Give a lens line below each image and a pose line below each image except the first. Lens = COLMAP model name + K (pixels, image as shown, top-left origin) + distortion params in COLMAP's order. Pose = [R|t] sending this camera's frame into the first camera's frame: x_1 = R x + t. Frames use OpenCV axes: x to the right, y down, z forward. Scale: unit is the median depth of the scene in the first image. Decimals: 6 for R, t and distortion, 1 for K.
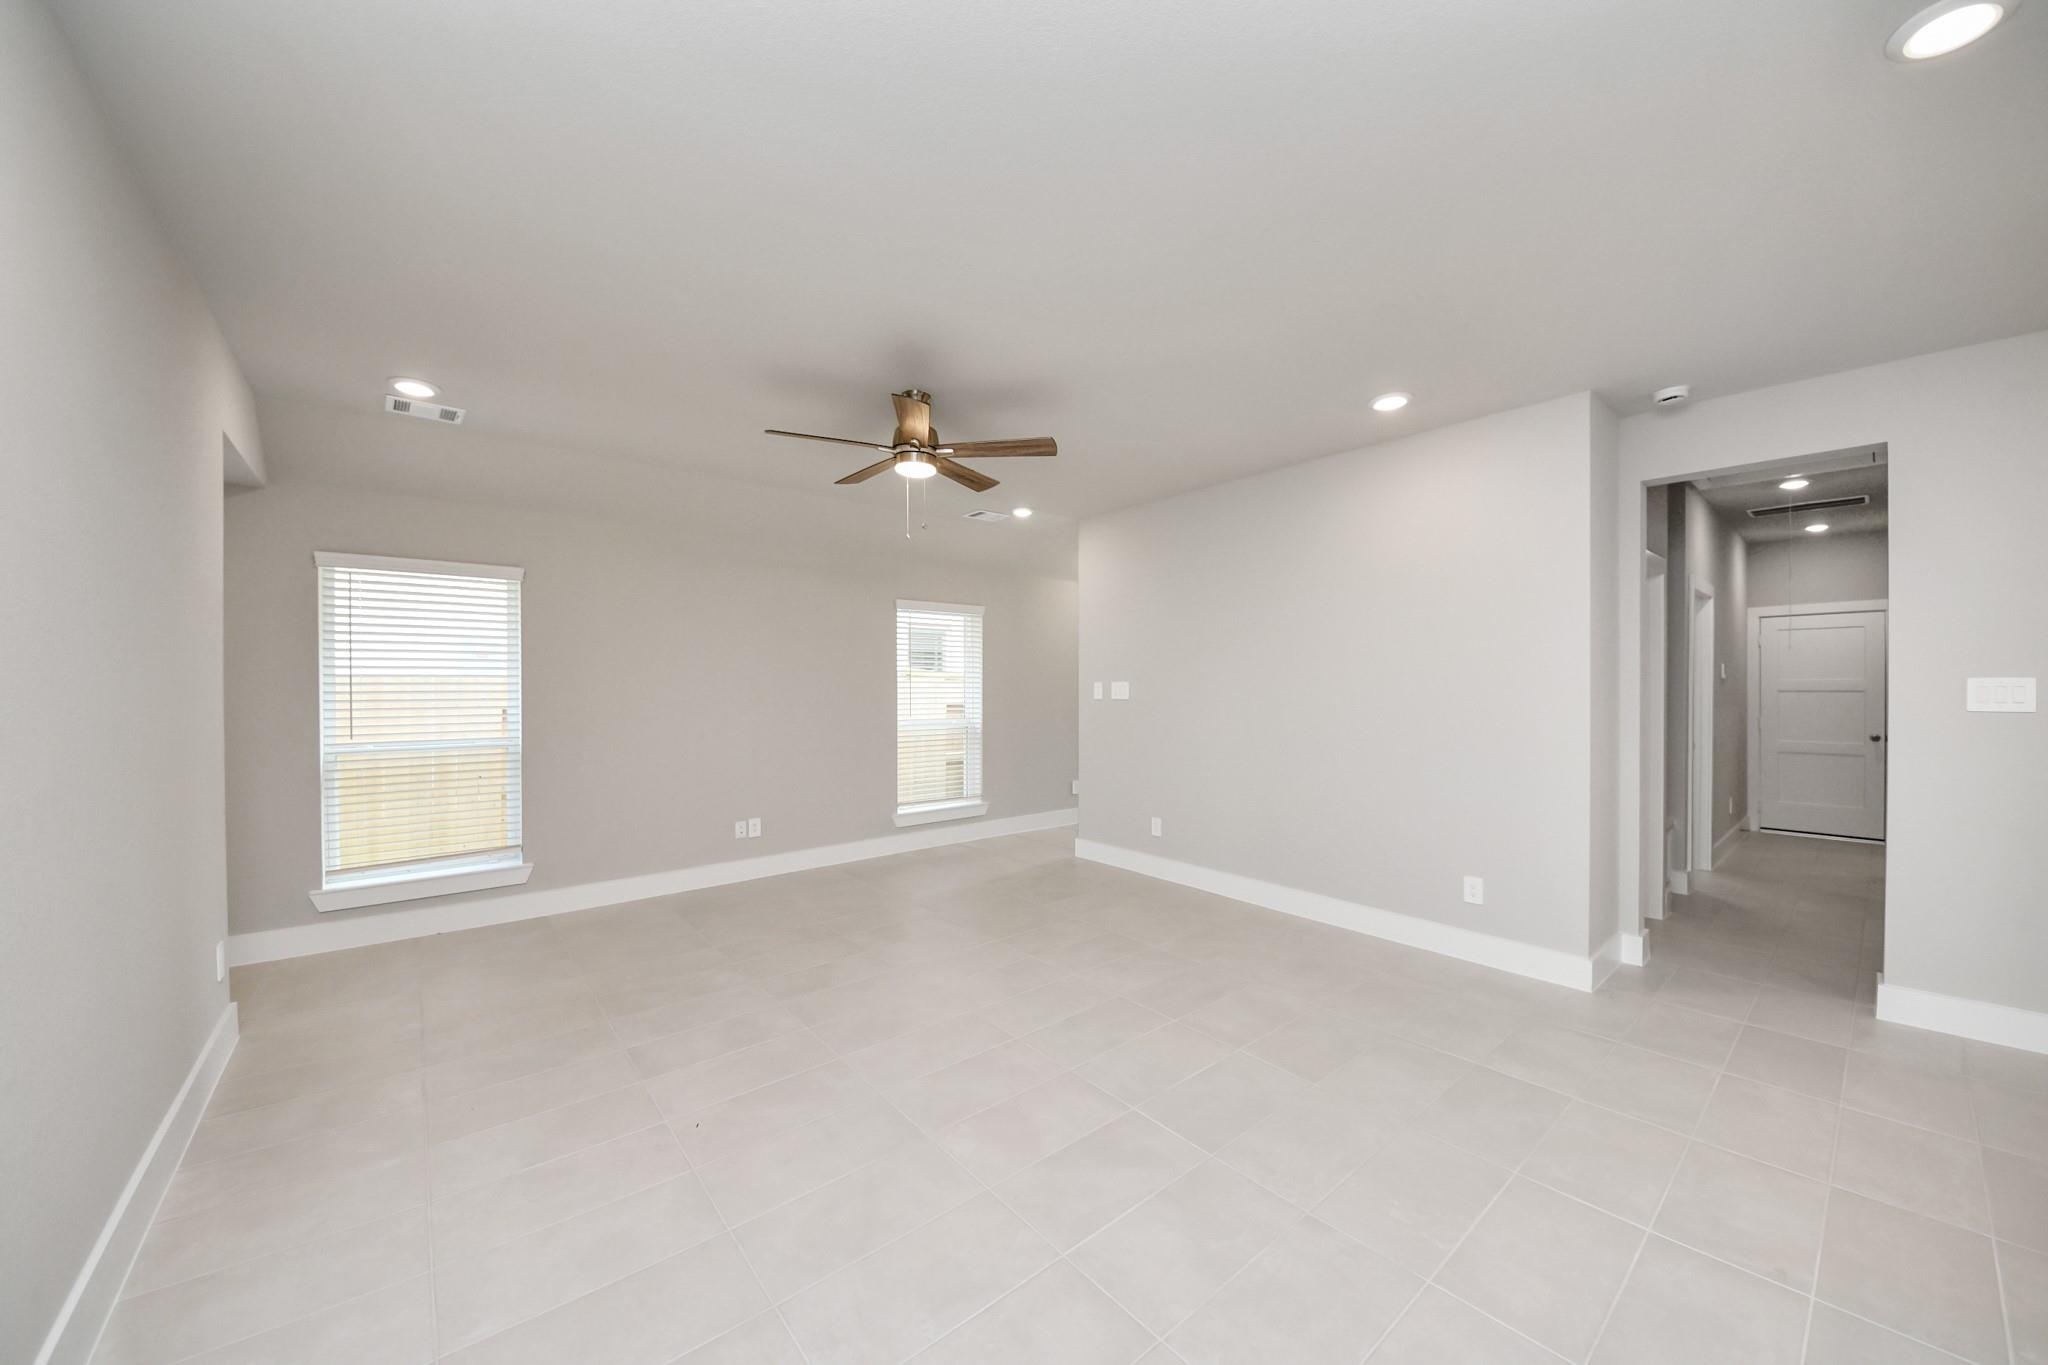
lens RADIAL K [[756.4, 0, 998.9], [0, 756.4, 692.8], [0, 0, 1]] dist [0.000887, 0.000074]
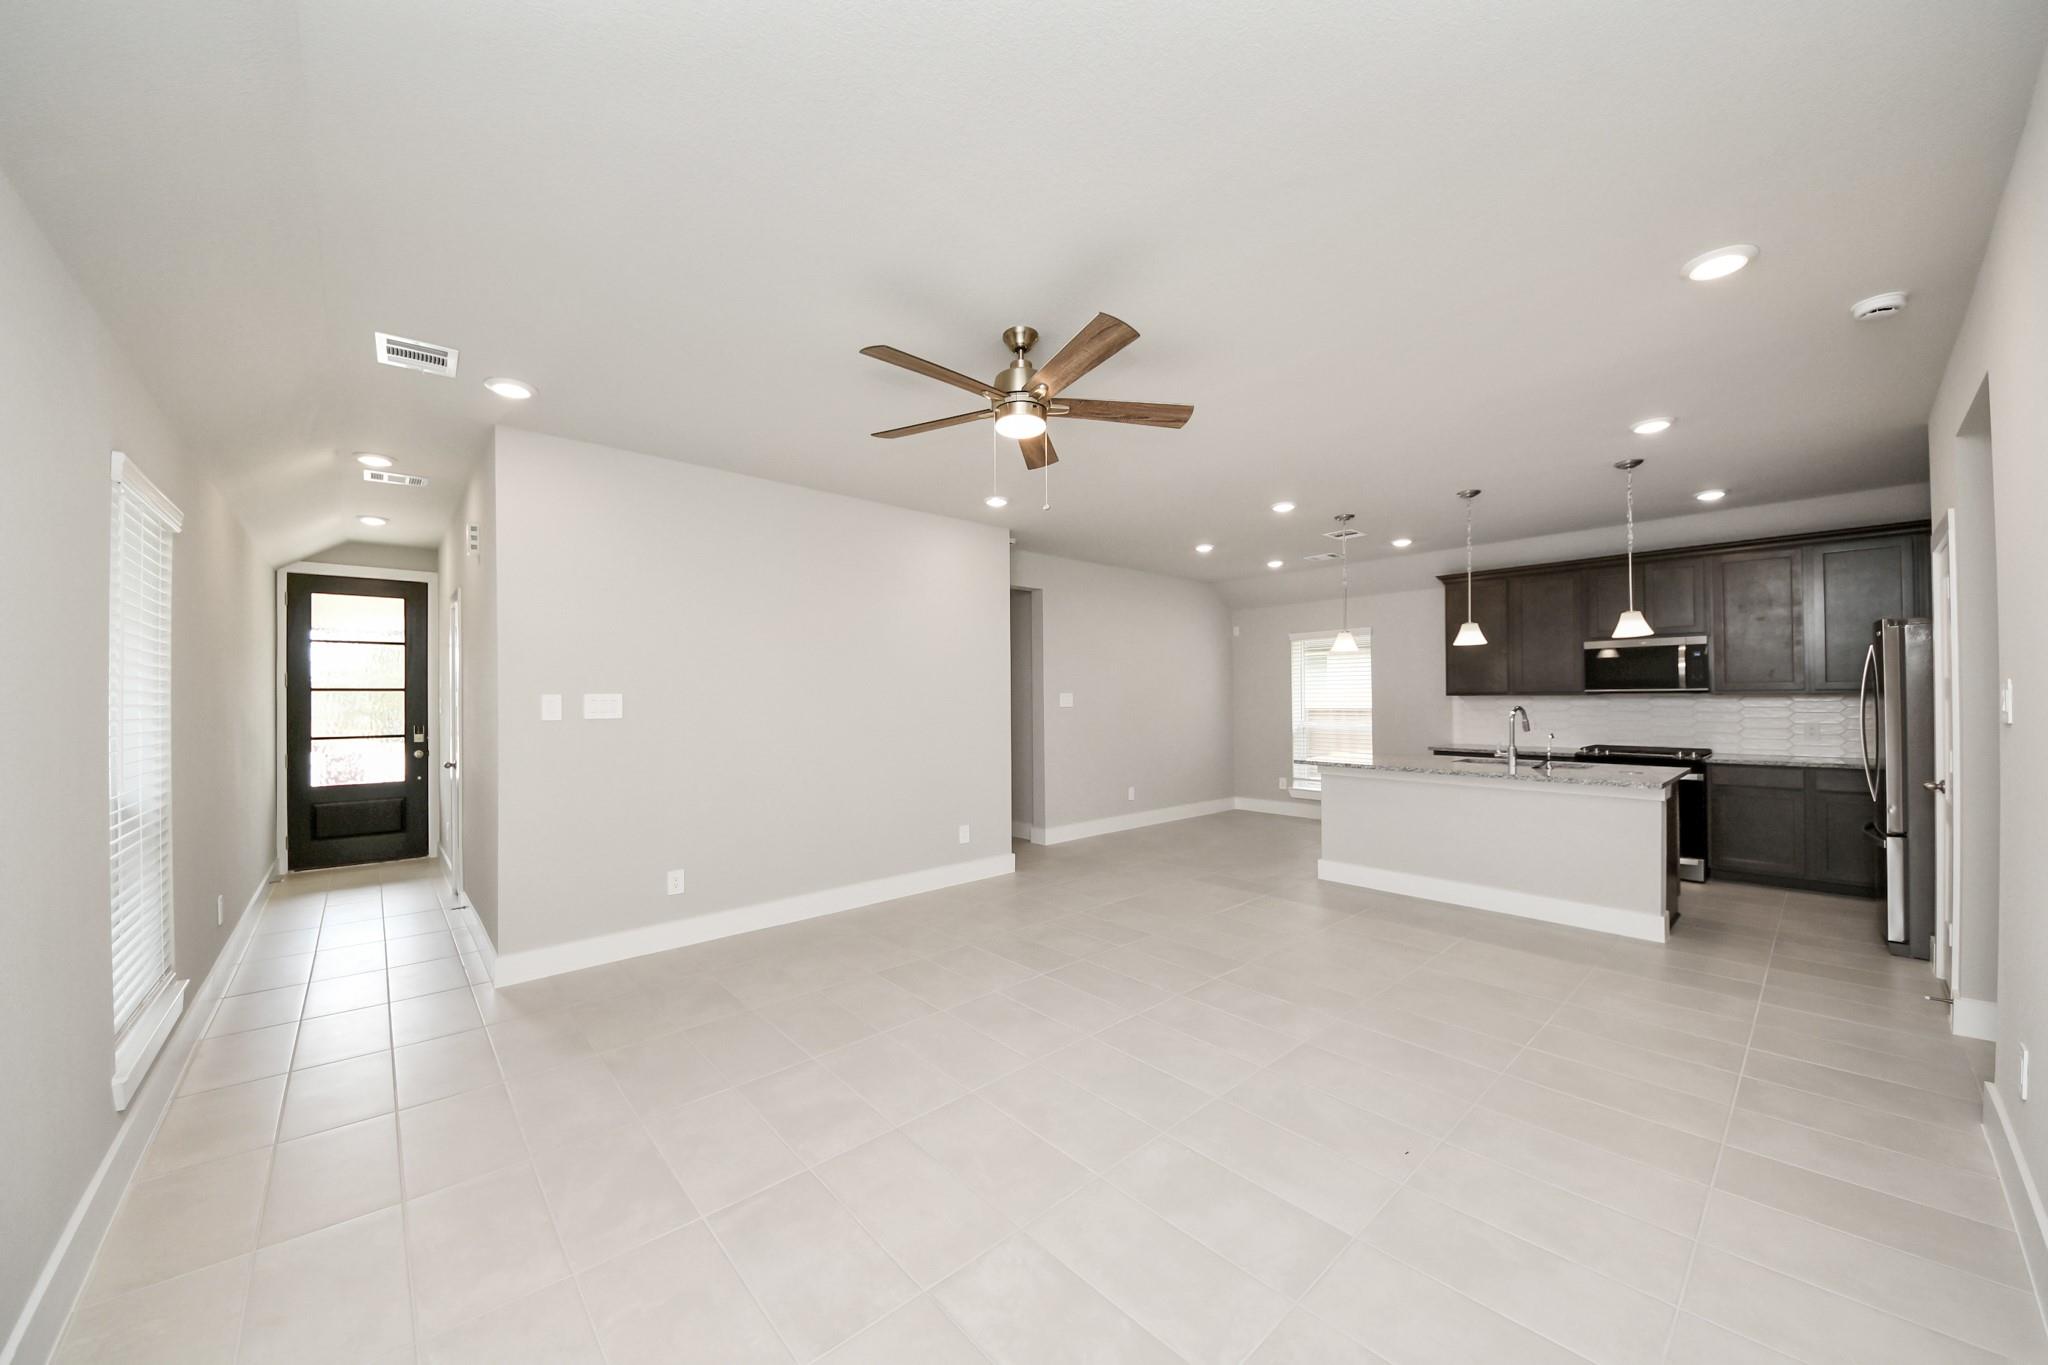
lens RADIAL K [[753.1, 0, 996.7], [0, 753.1, 690.4], [0, 0, 1]] dist [0.000346, -0.013294]
pose [[-0.025970, 0.006145, 0.999644, -0.758141], [0.017887, 0.999824, -0.005681, -0.010152], [-0.999503, 0.017733, -0.026075, 0.830091]]
